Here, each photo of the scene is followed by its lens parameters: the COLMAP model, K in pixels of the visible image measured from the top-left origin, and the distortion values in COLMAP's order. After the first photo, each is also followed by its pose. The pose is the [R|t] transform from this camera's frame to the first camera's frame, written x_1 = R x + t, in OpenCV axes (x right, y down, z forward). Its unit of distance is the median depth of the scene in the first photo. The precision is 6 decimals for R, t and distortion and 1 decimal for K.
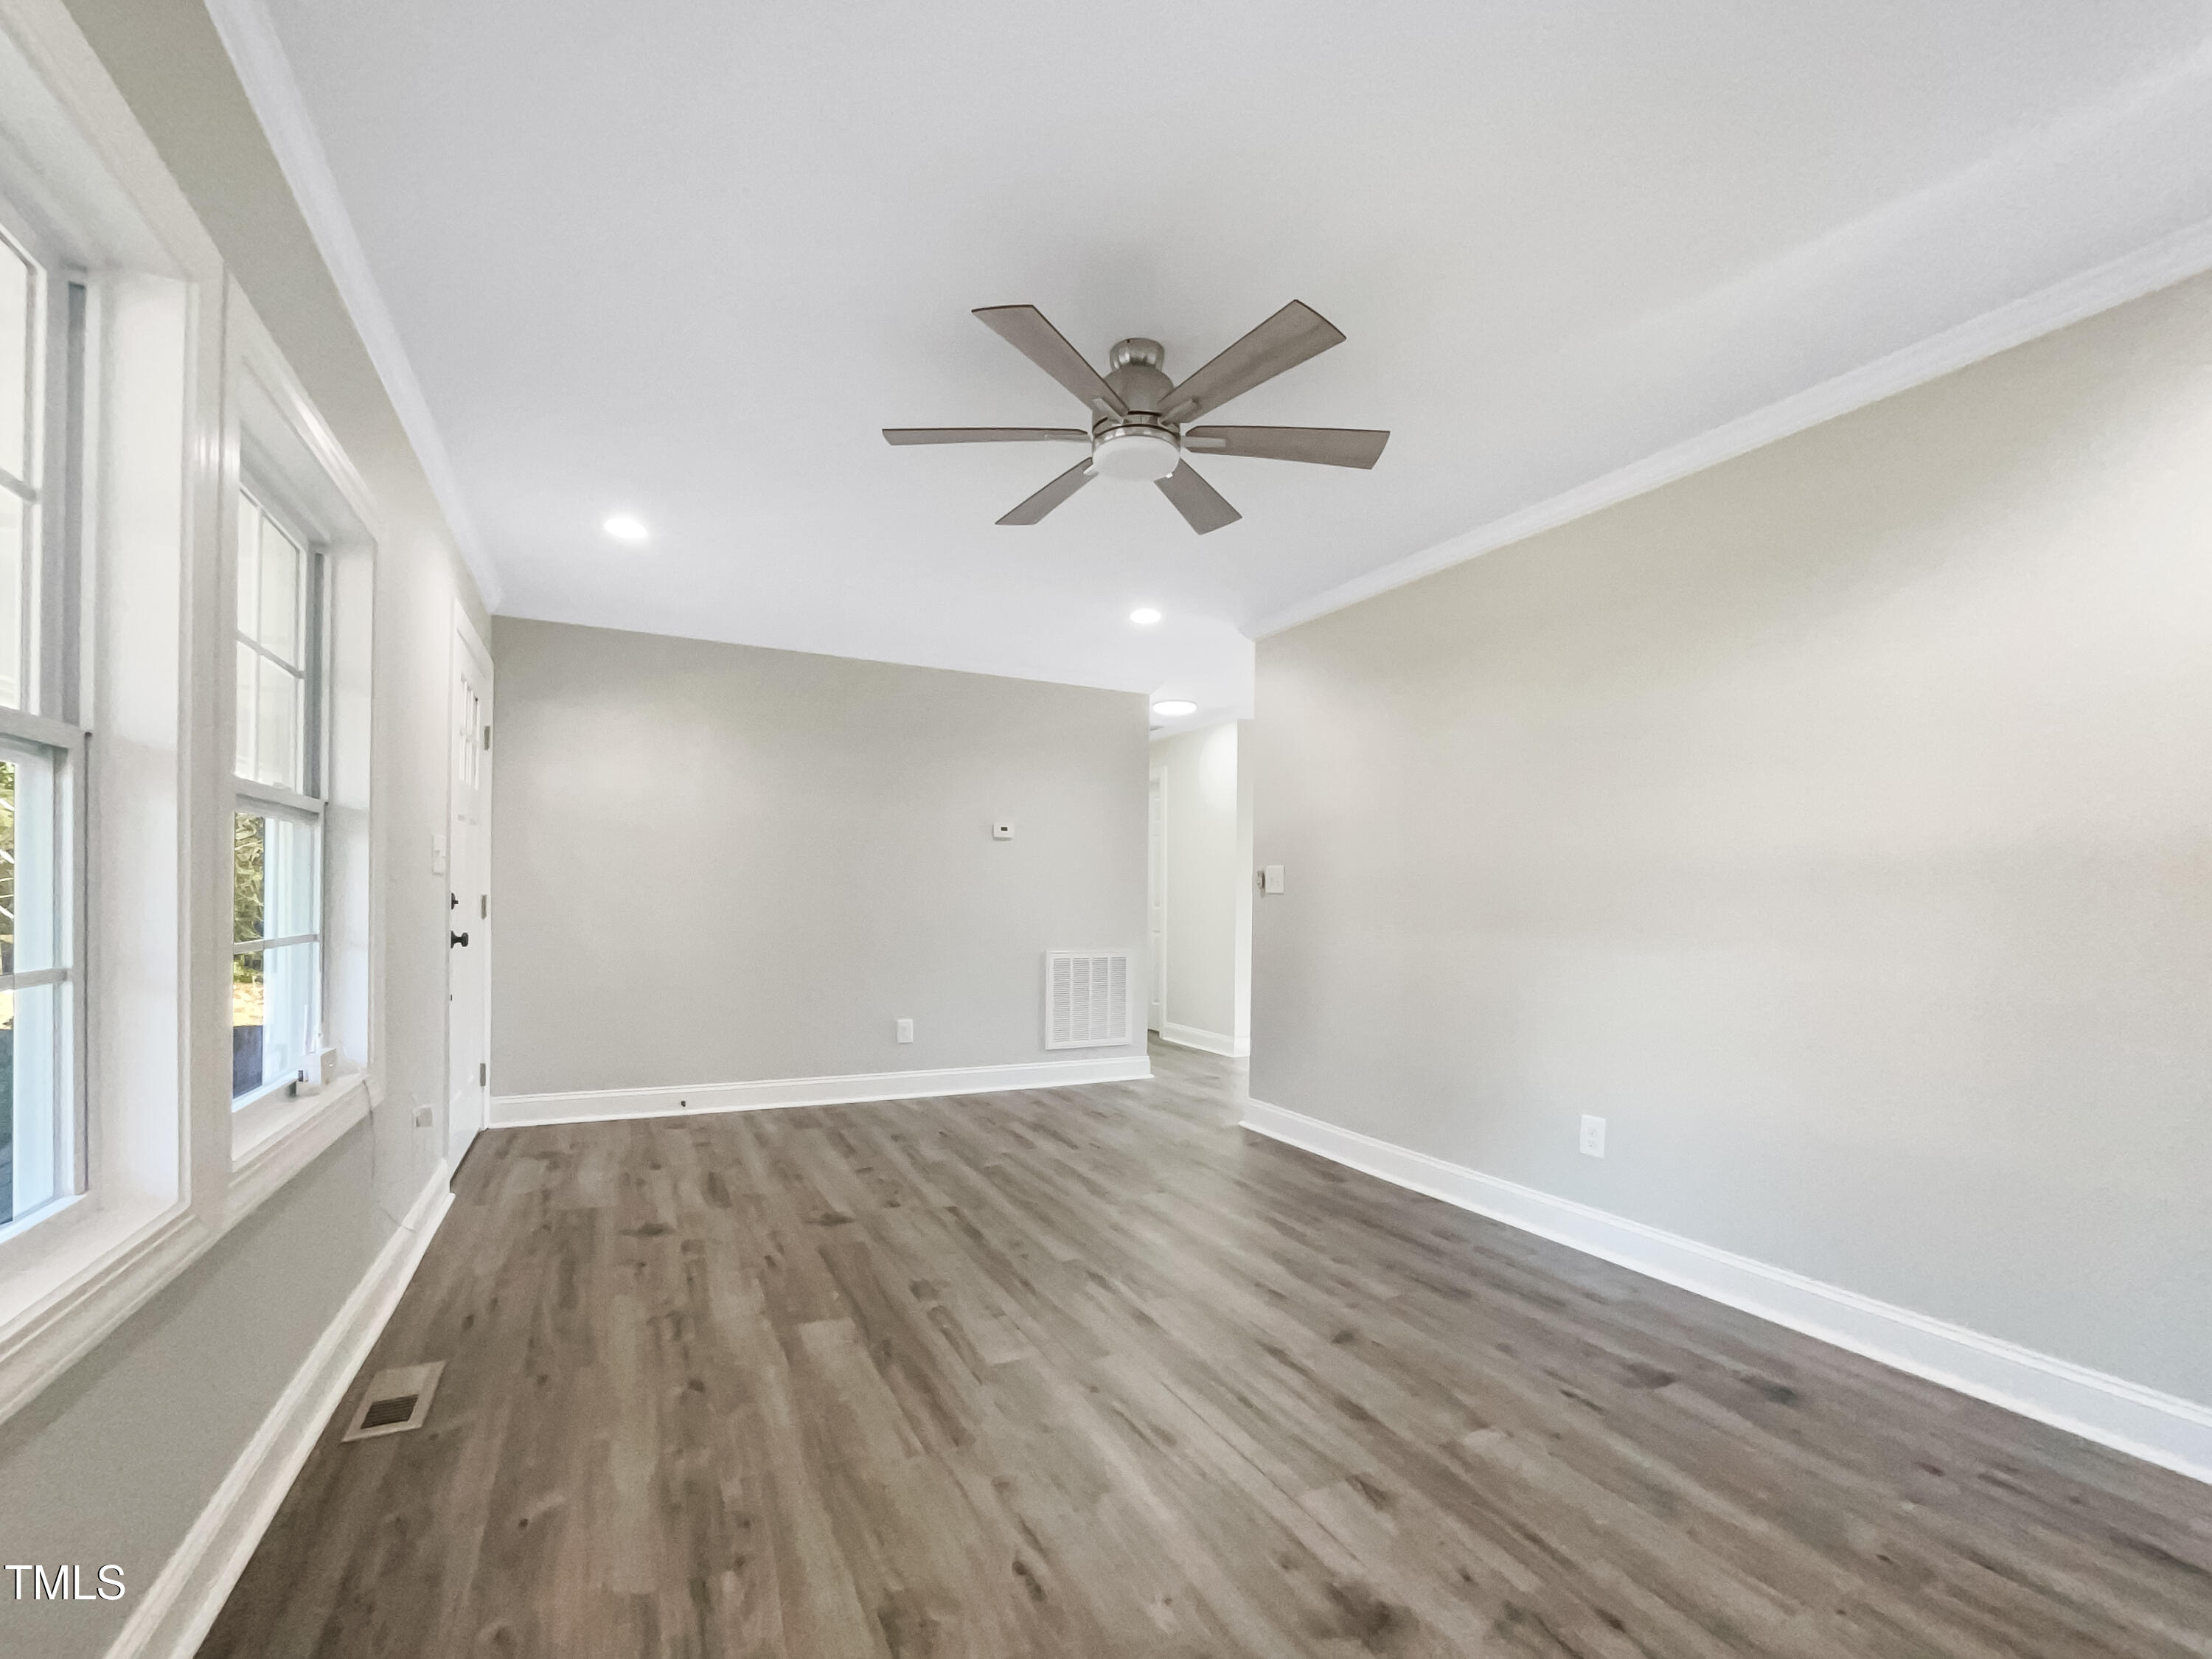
lens RADIAL K [[893.1, 0, 1103.3], [0, 893.1, 911.5], [0, 0, 1]] dist [-0.000130, -0.000008]
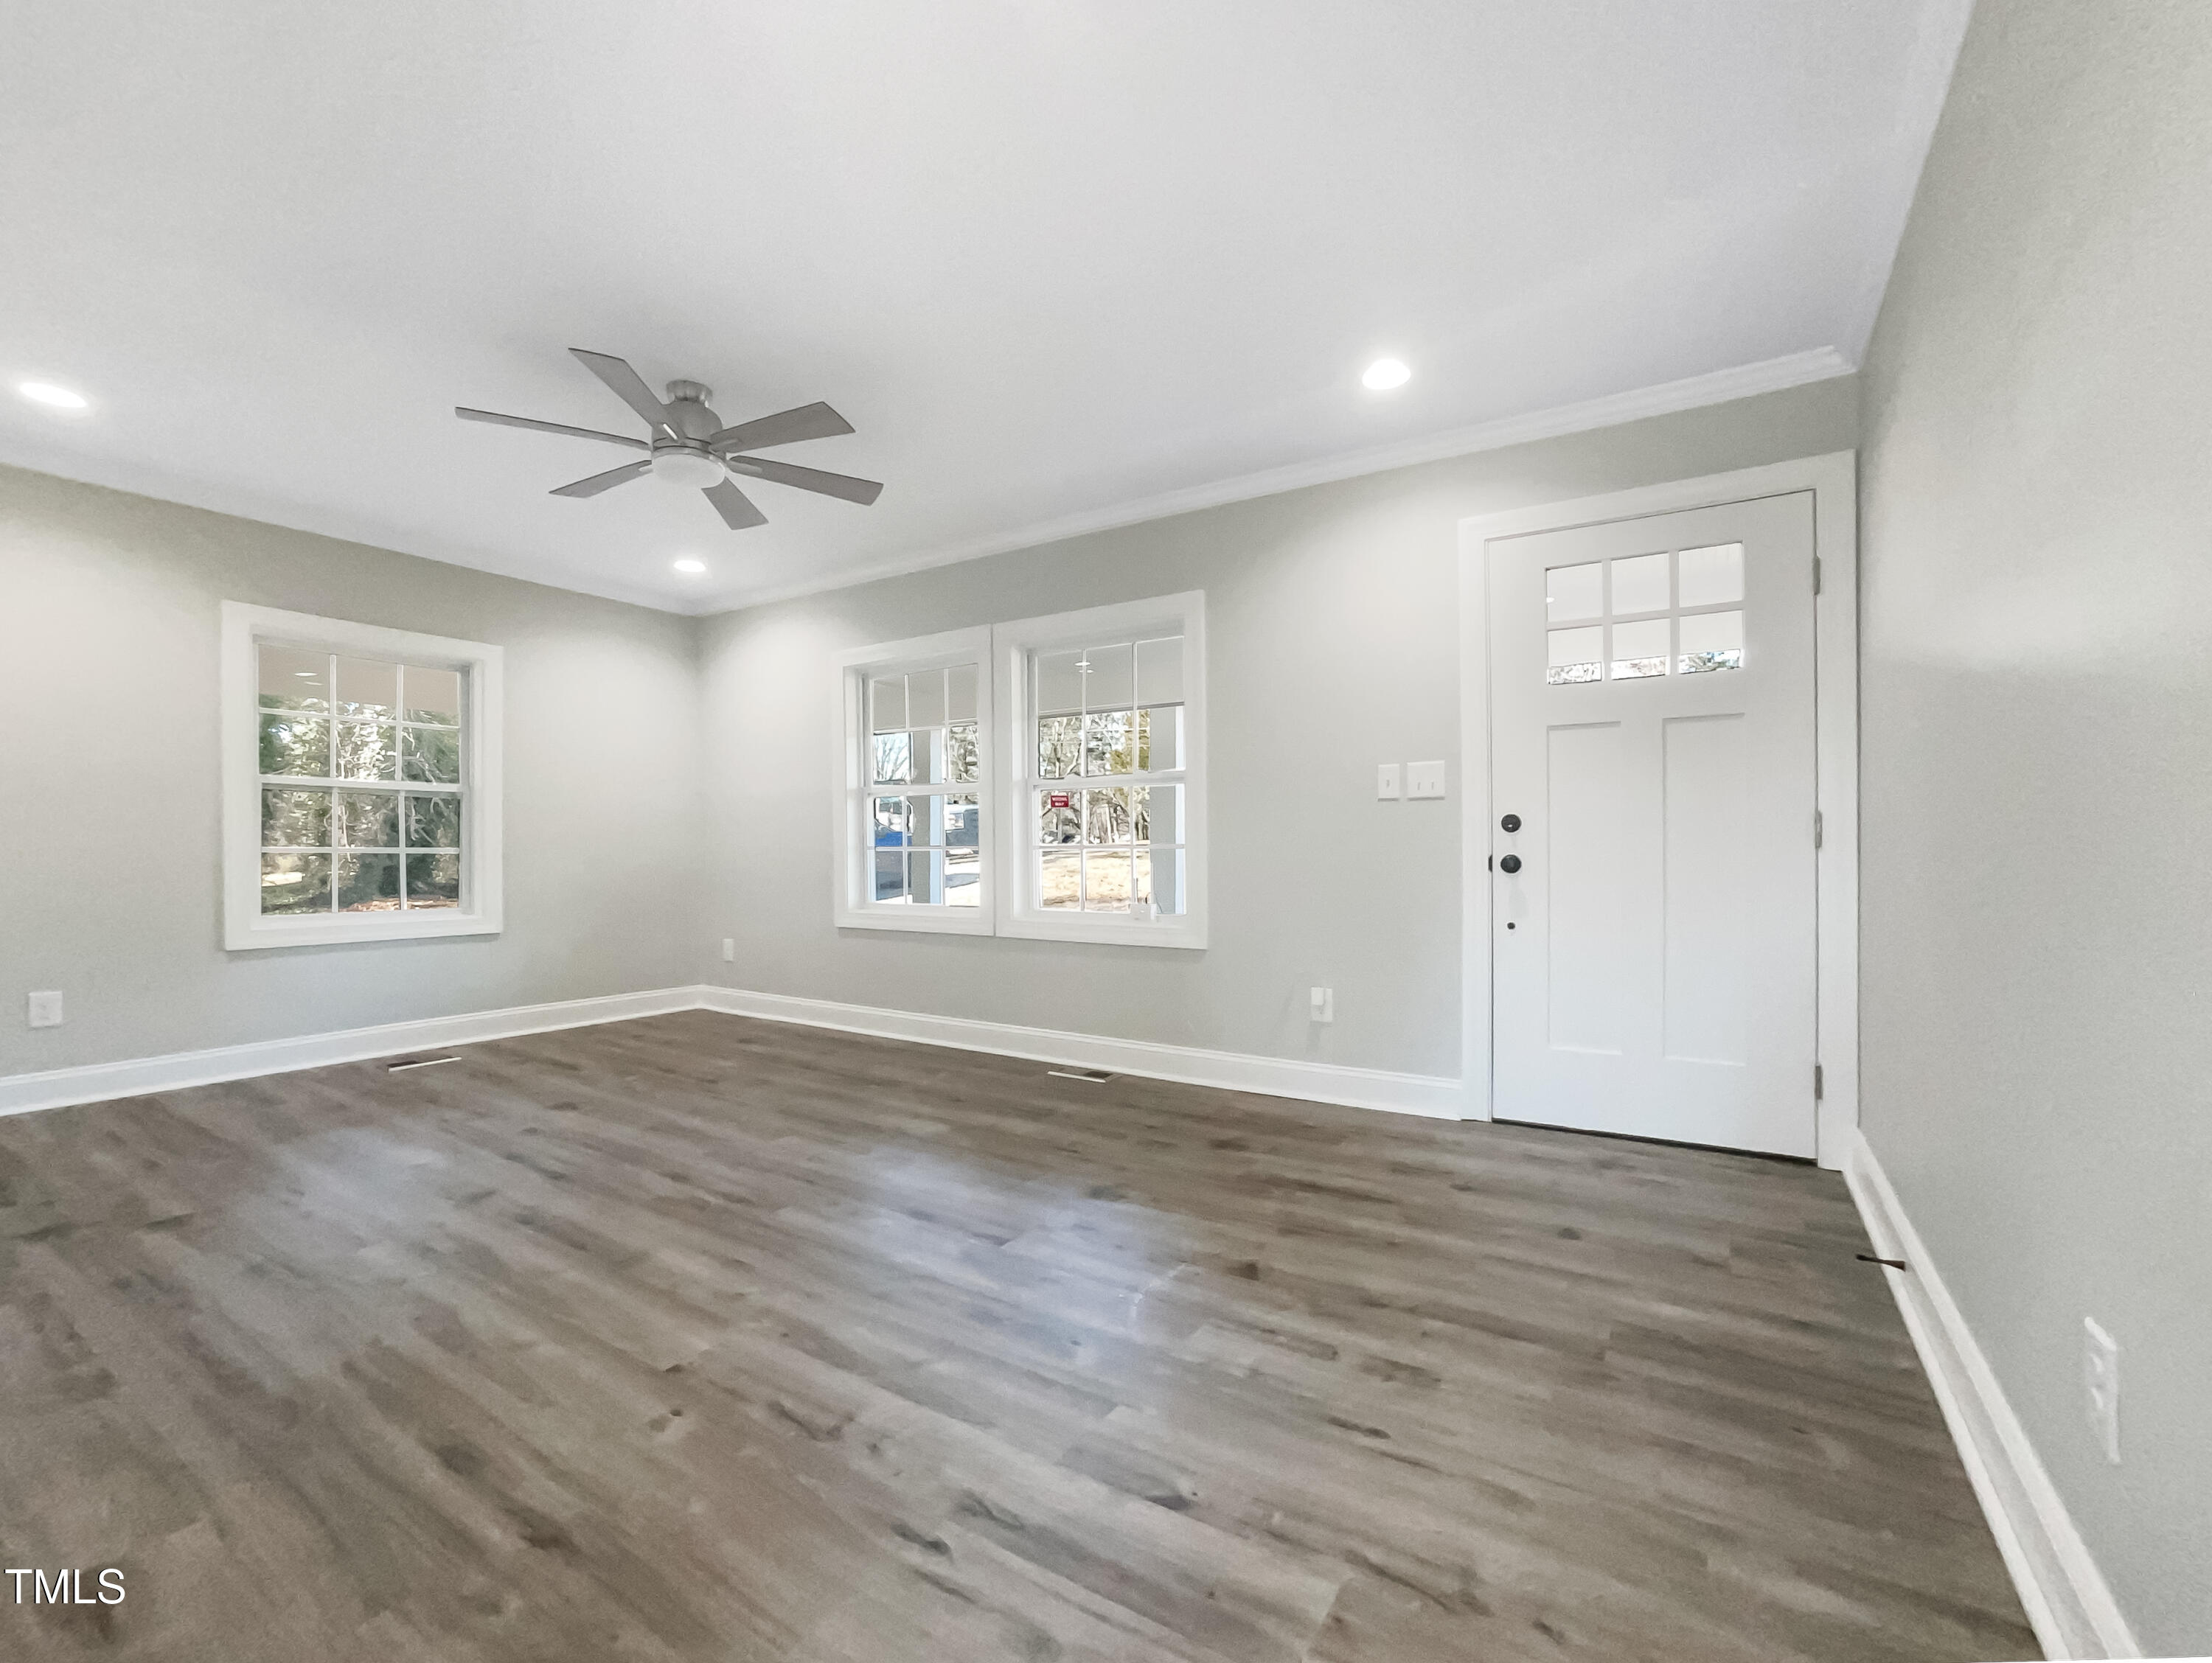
lens RADIAL K [[948.3, 0, 1106.0], [0, 948.3, 831.5], [0, 0, 1]] dist [0.000678, 0.000083]
pose [[-0.869223, -0.019946, -0.494017, 0.179581], [-0.013146, 0.999765, -0.017236, 0.035109], [0.494245, -0.008488, -0.869281, 2.348630]]
